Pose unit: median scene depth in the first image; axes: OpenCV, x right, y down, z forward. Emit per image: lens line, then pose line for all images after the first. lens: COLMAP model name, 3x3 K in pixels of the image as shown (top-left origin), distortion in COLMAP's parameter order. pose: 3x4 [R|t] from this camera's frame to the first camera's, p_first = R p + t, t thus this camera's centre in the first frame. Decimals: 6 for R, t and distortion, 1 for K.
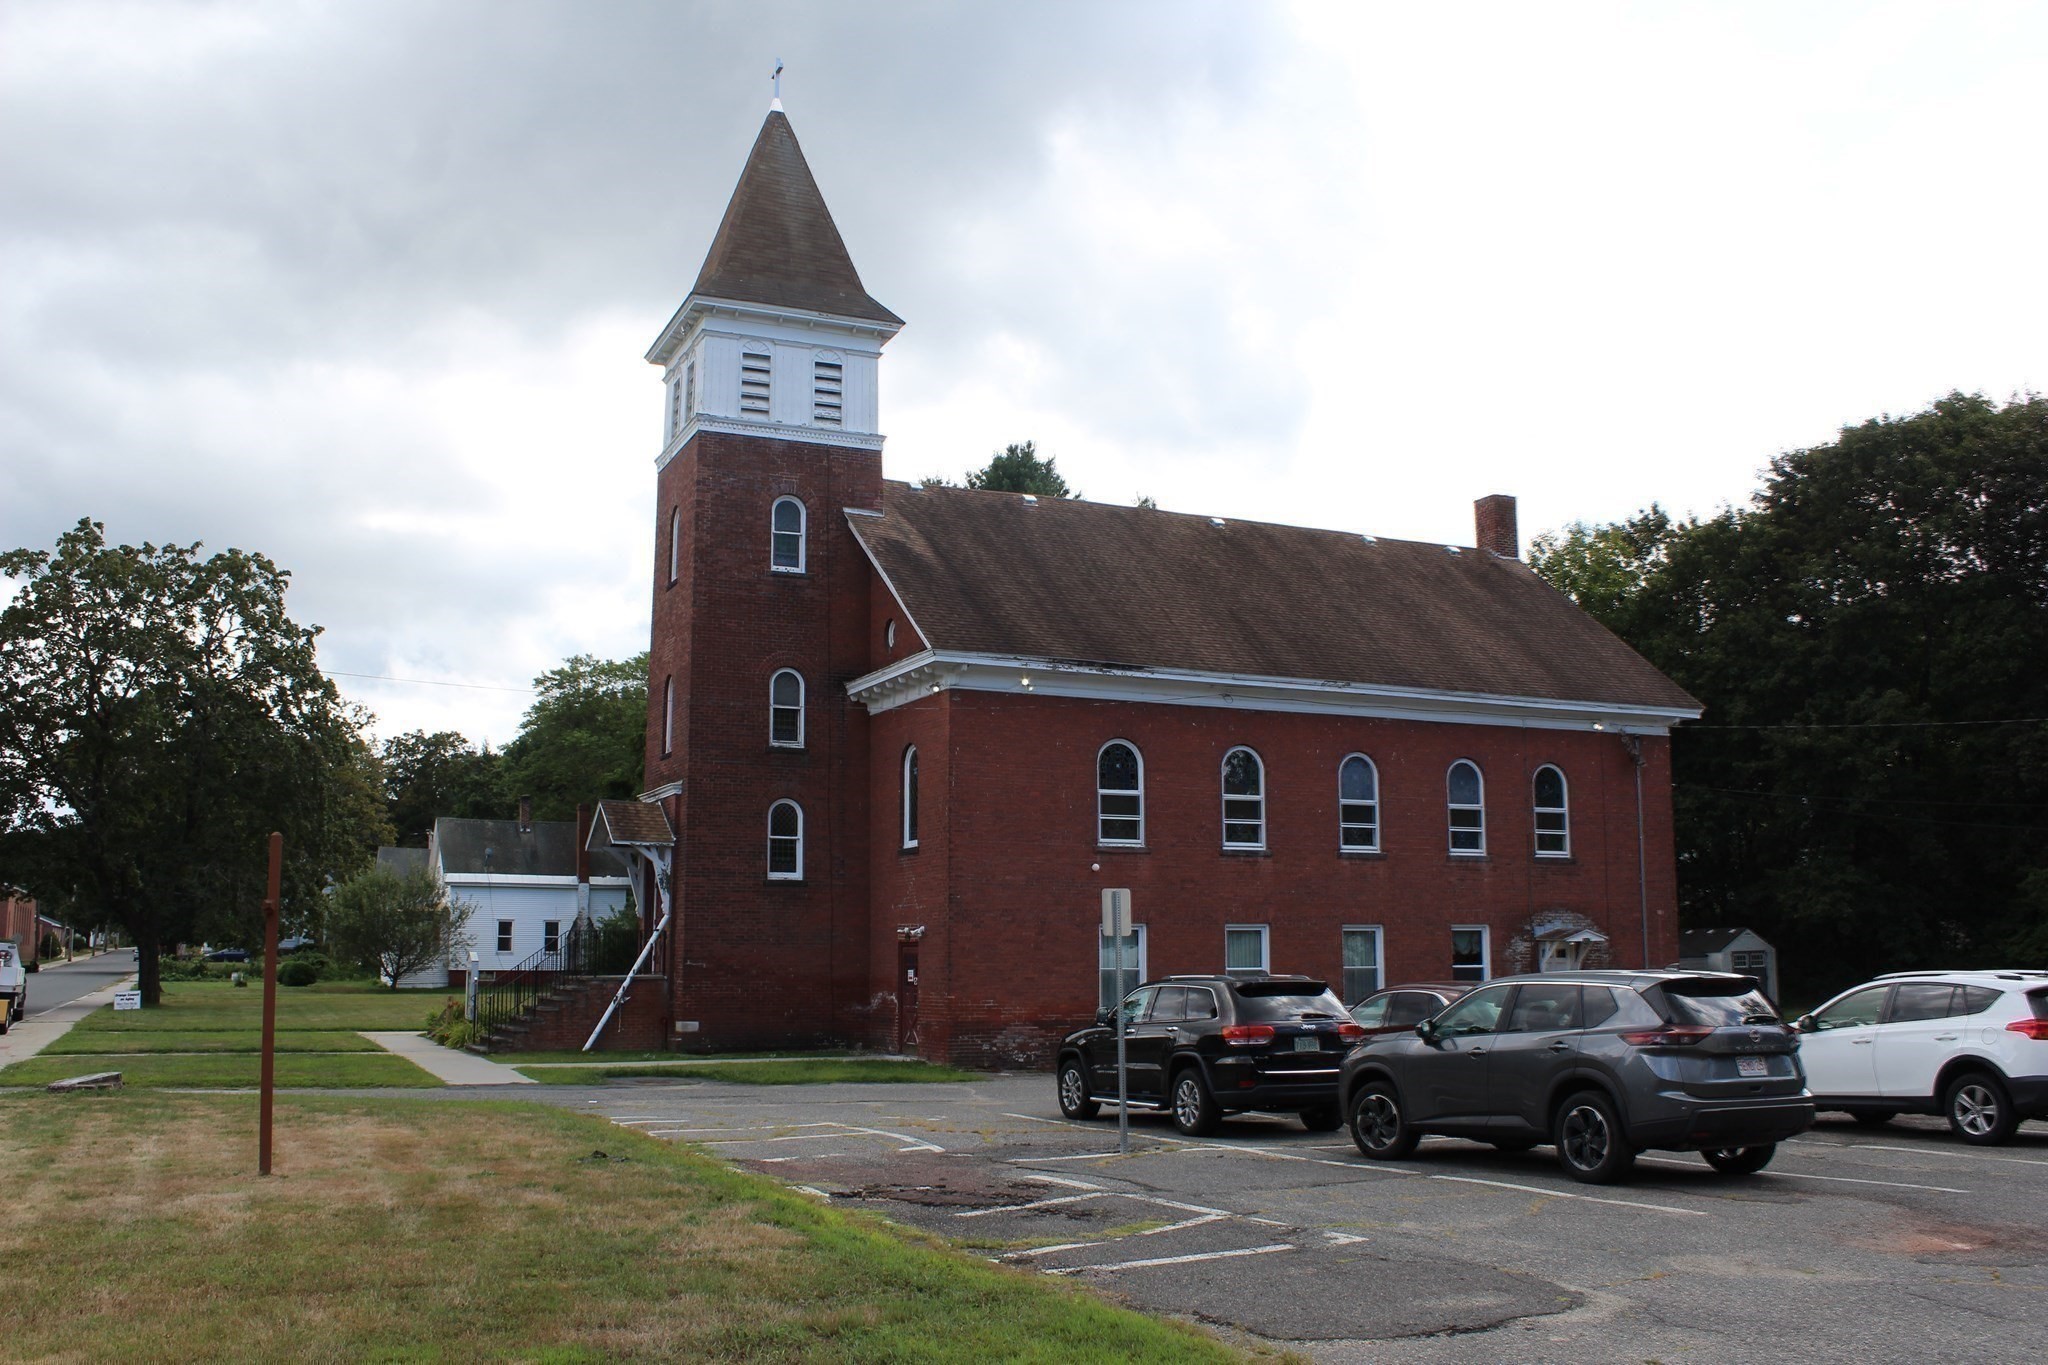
lens RADIAL K [[1785.2, 0, 1019.1], [0, 1785.2, 735.2], [0, 0, 1]] dist [-0.154009, 0.100084]
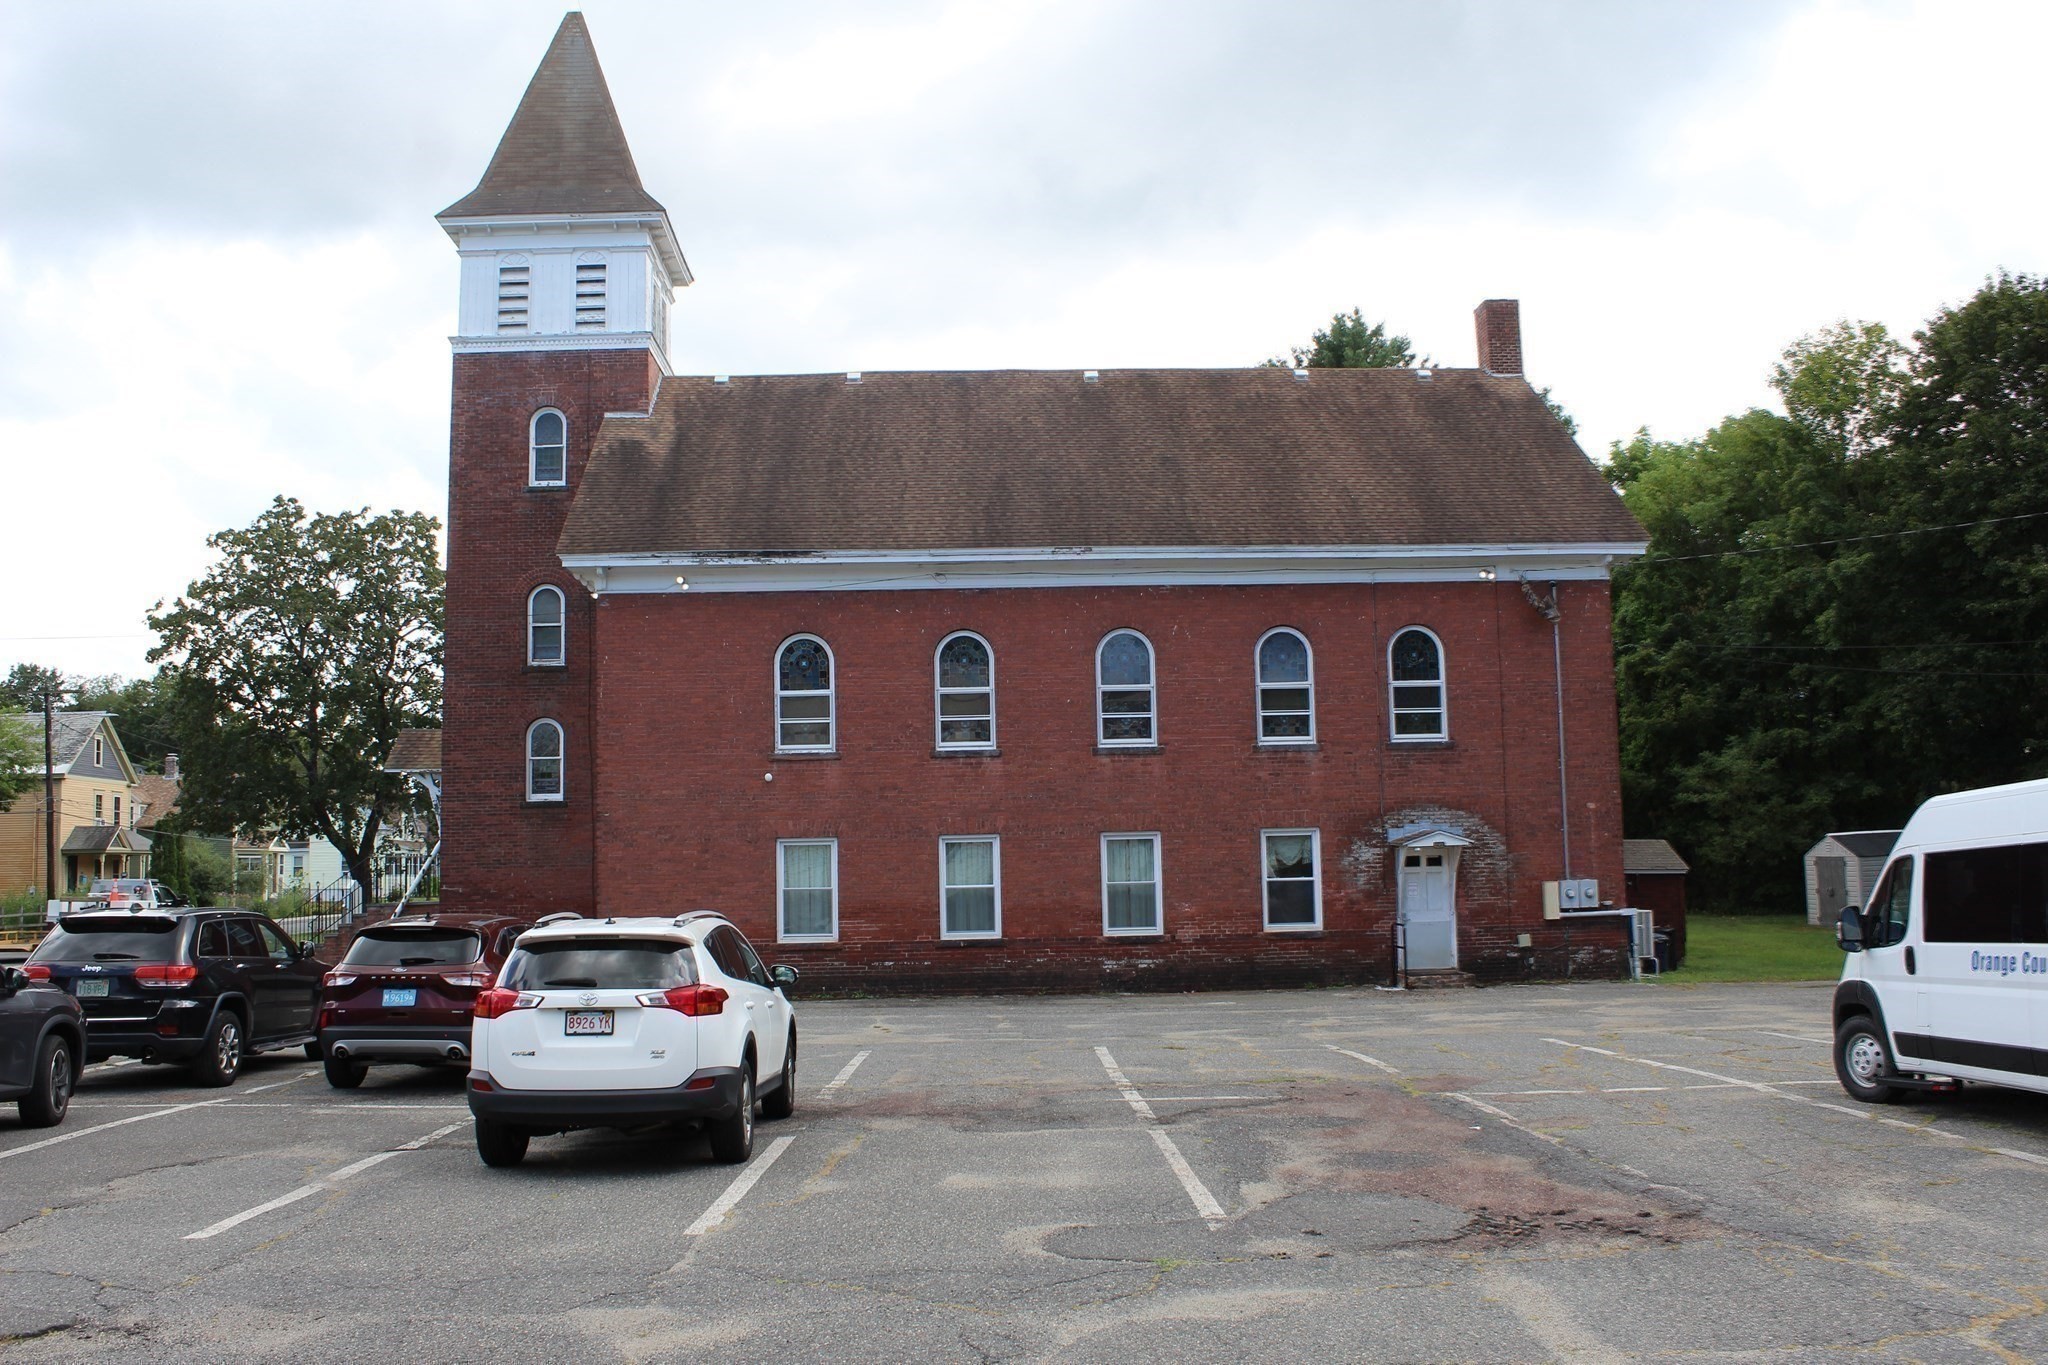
lens RADIAL K [[1785.2, 0, 1019.1], [0, 1785.2, 735.2], [0, 0, 1]] dist [-0.154009, 0.100084]
pose [[0.924798, -0.047517, -0.377480, 0.462259], [0.066786, 0.997039, 0.038114, 0.024500], [0.374551, -0.060458, 0.925233, 0.193418]]
